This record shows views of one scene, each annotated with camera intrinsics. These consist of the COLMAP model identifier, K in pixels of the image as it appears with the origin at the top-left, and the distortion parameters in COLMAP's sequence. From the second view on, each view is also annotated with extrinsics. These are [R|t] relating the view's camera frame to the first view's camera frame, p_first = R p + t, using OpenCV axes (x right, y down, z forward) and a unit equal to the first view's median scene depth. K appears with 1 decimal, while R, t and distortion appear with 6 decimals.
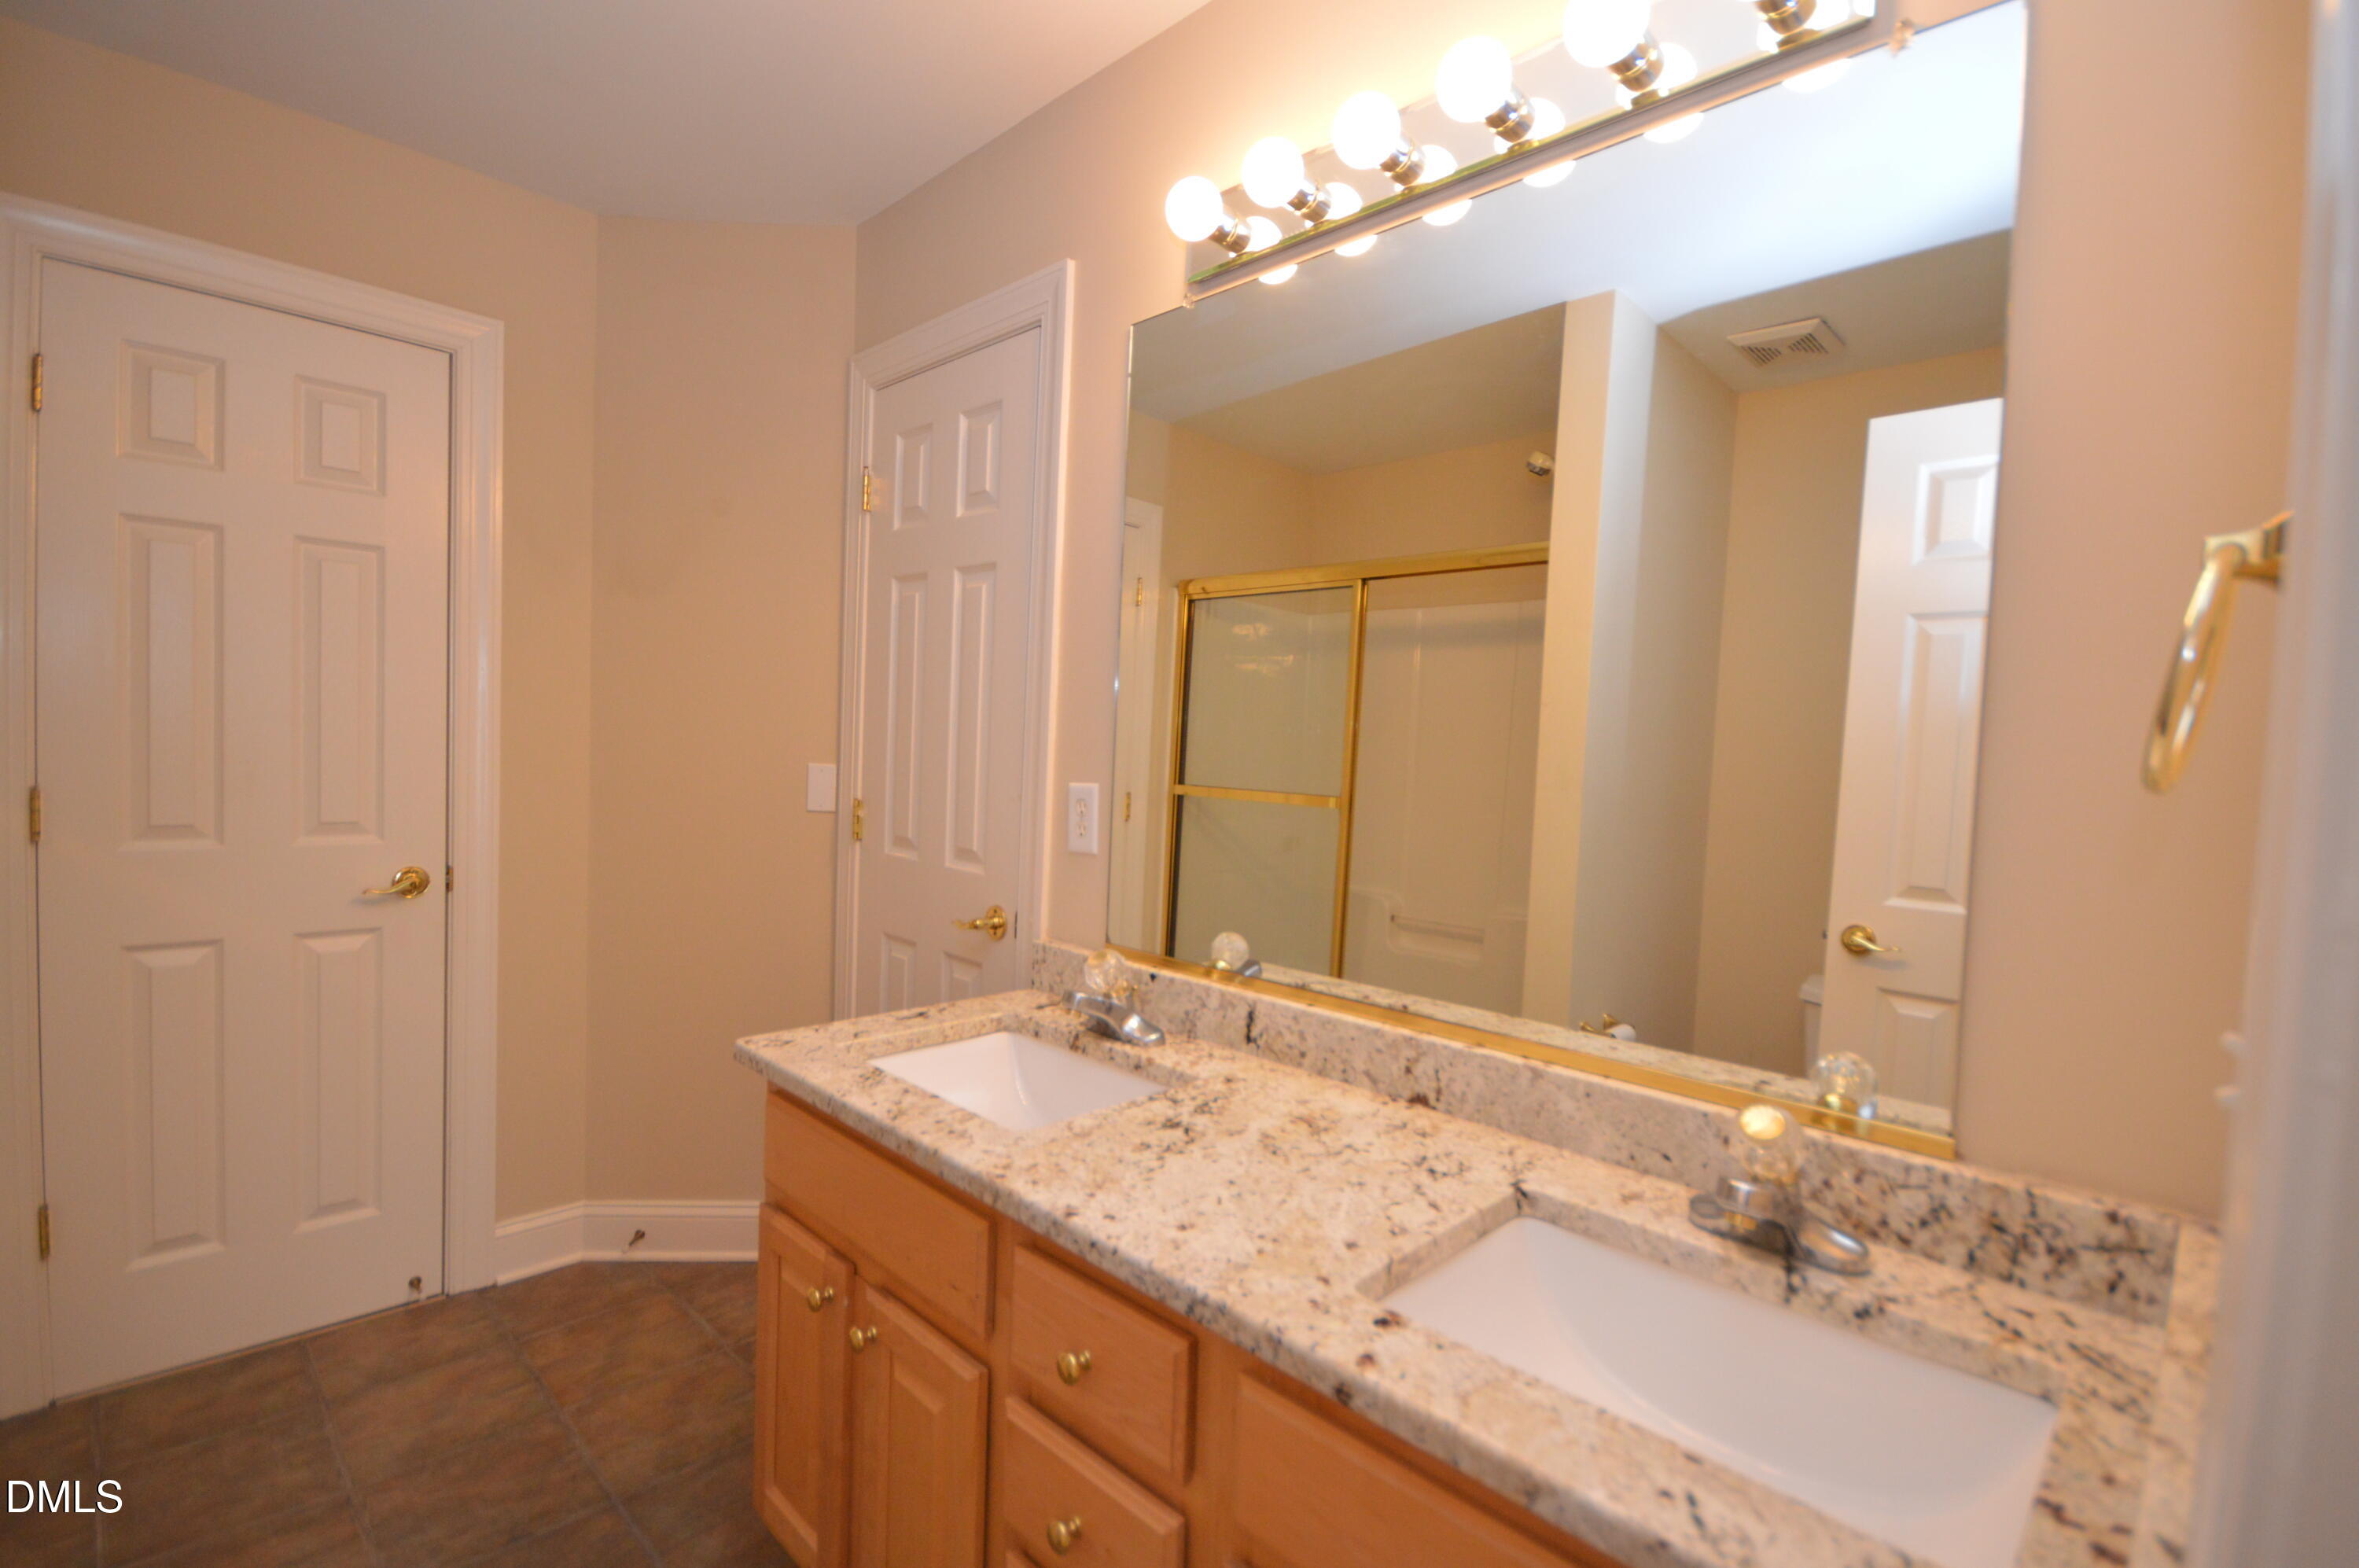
lens RADIAL K [[1059.3, 0, 1181.4], [0, 1059.3, 785.4], [0, 0, 1]] dist [0.008785, -0.000007]
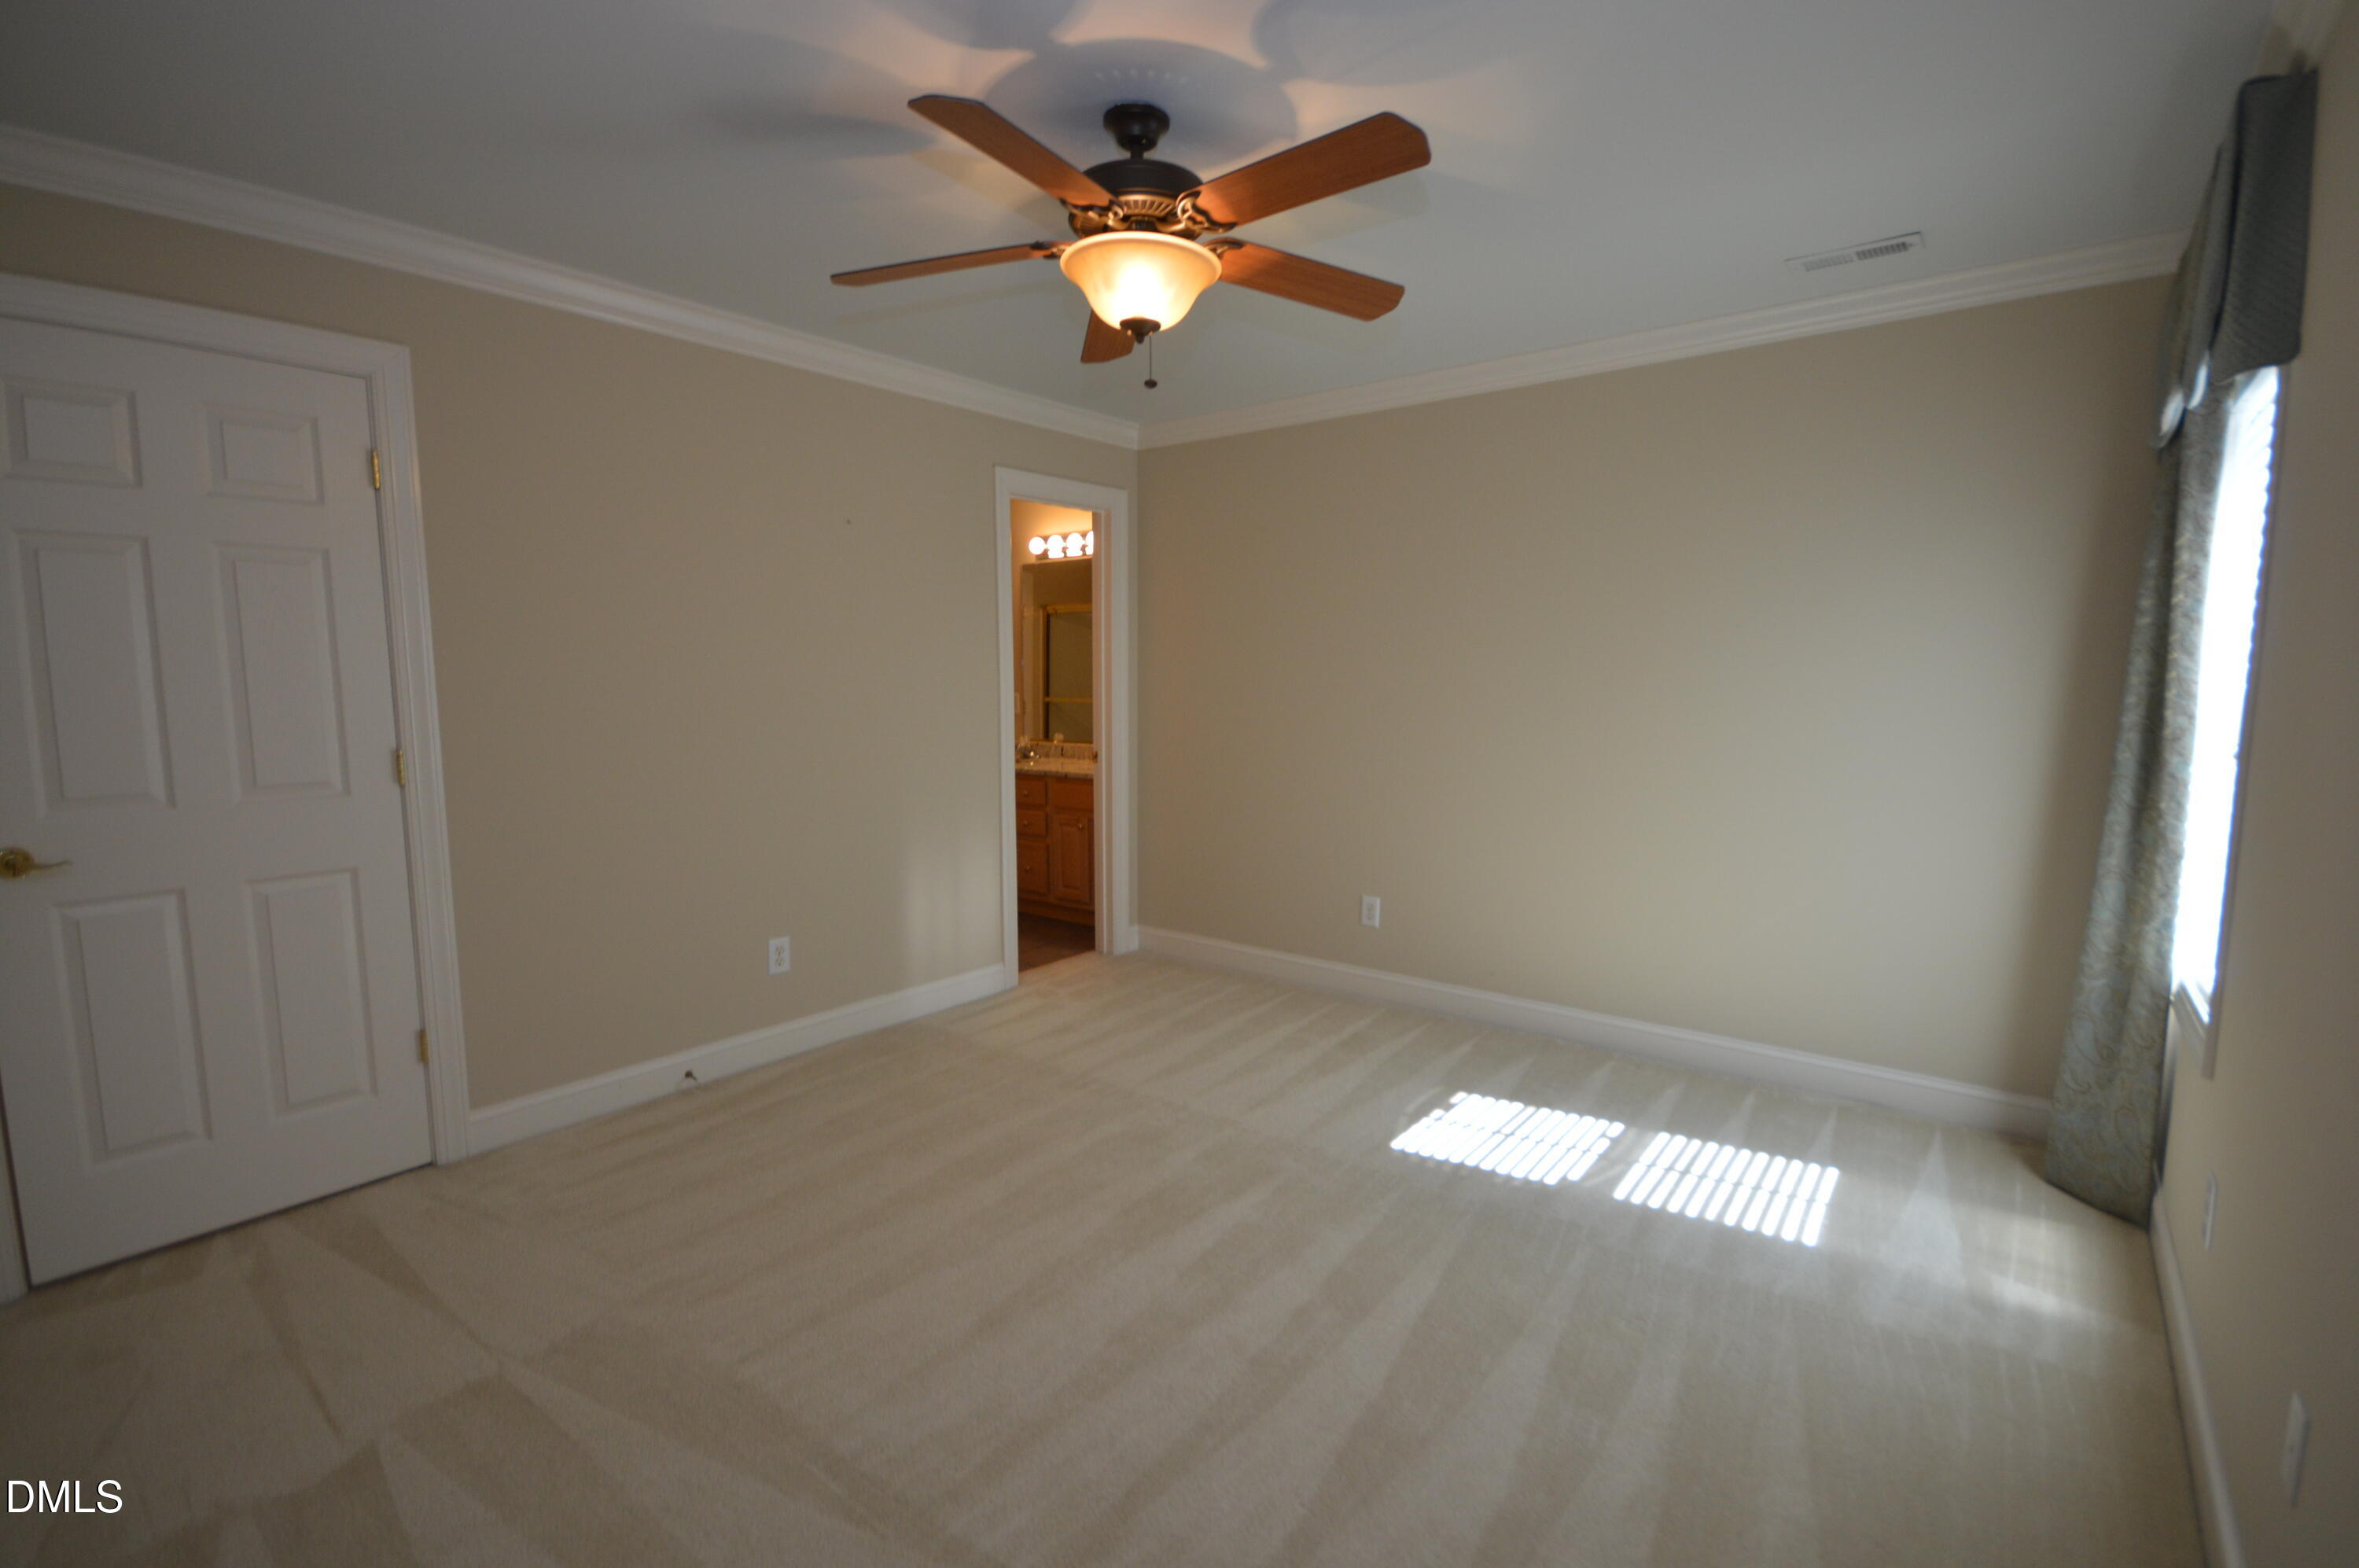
lens RADIAL K [[1059.3, 0, 1185.3], [0, 1059.3, 777.9], [0, 0, 1]] dist [0.008785, -0.000007]
pose [[0.992447, -0.045885, 0.113773, 0.025194], [0.038294, 0.996948, 0.068032, 0.029103], [-0.116547, -0.063161, 0.991175, -1.210223]]
